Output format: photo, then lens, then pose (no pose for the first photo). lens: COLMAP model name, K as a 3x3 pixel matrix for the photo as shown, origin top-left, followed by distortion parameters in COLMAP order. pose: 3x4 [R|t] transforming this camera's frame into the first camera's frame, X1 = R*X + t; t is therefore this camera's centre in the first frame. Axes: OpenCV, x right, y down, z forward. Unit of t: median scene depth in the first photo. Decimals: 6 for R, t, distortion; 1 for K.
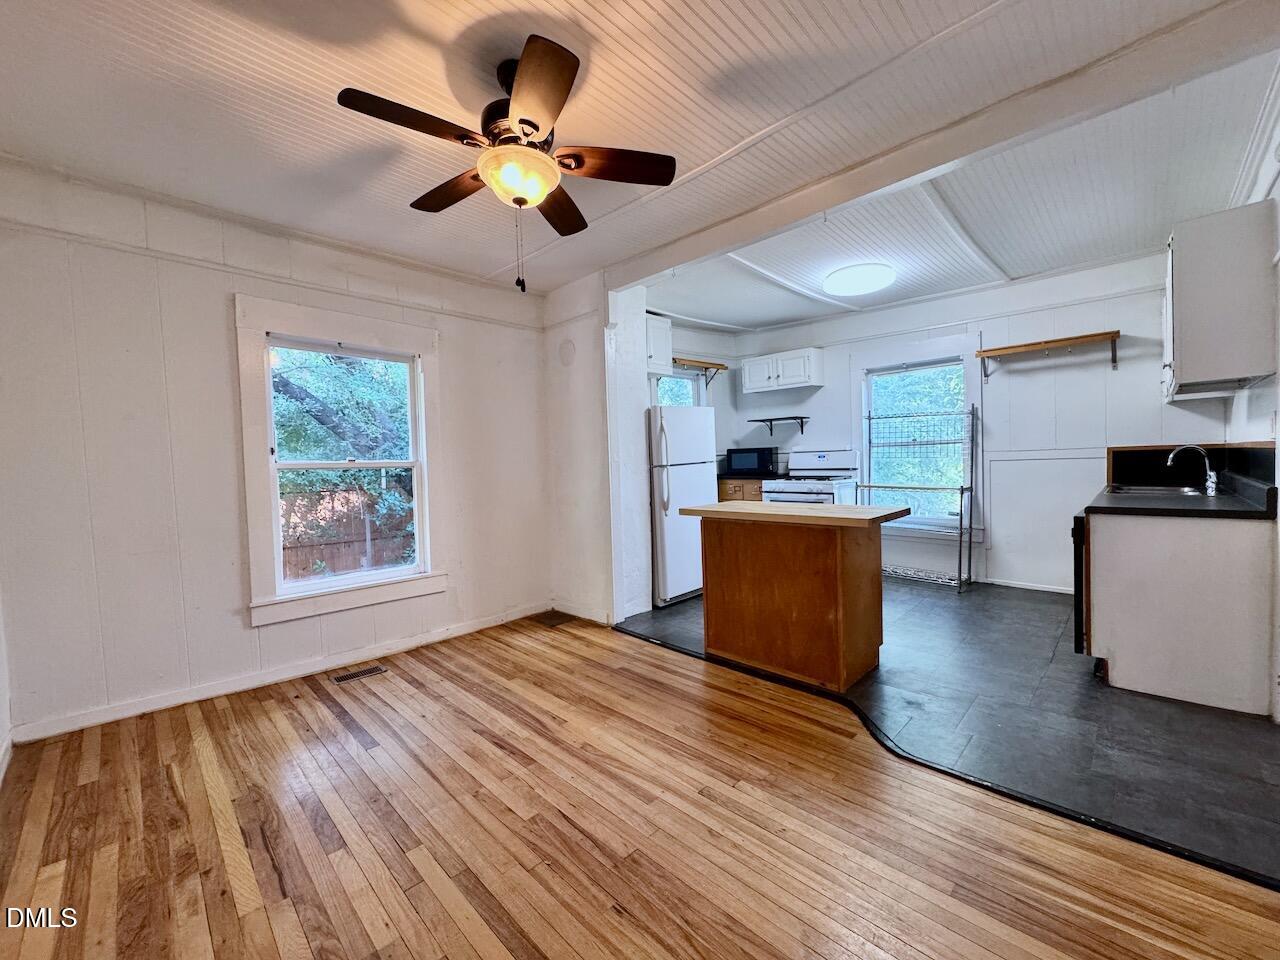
lens RADIAL K [[516.0, 0, 636.1], [0, 516.0, 476.4], [0, 0, 1]] dist [-0.000513, 0.000465]
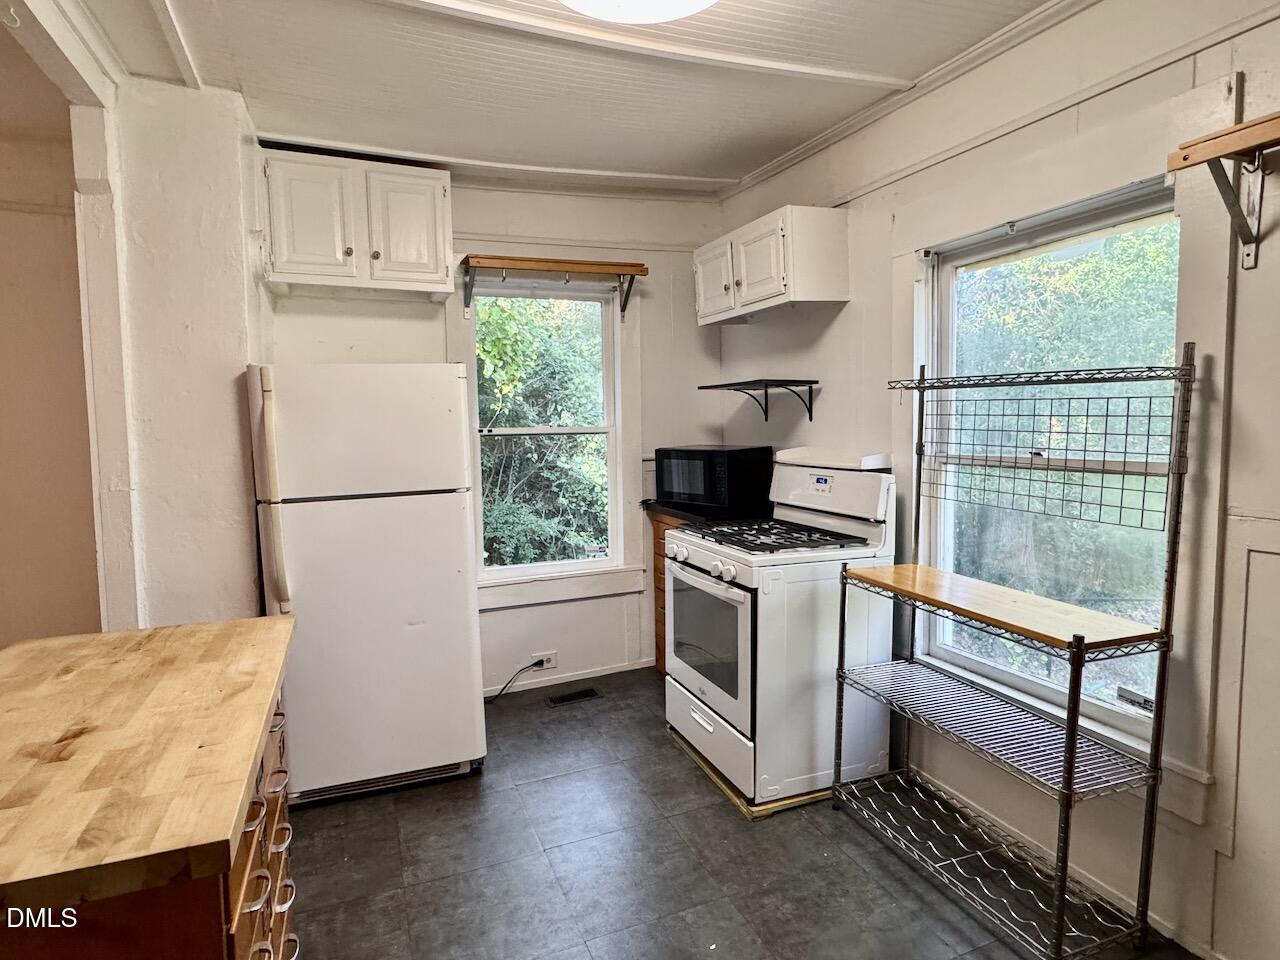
lens RADIAL K [[716.2, 0, 637.4], [0, 716.2, 475.9], [0, 0, 1]] dist [0.001420, 0.000112]
pose [[0.914206, 0.051315, -0.401989, 0.451822], [-0.032722, 0.998059, 0.052989, -0.066616], [0.403927, -0.035289, 0.914110, 0.433650]]
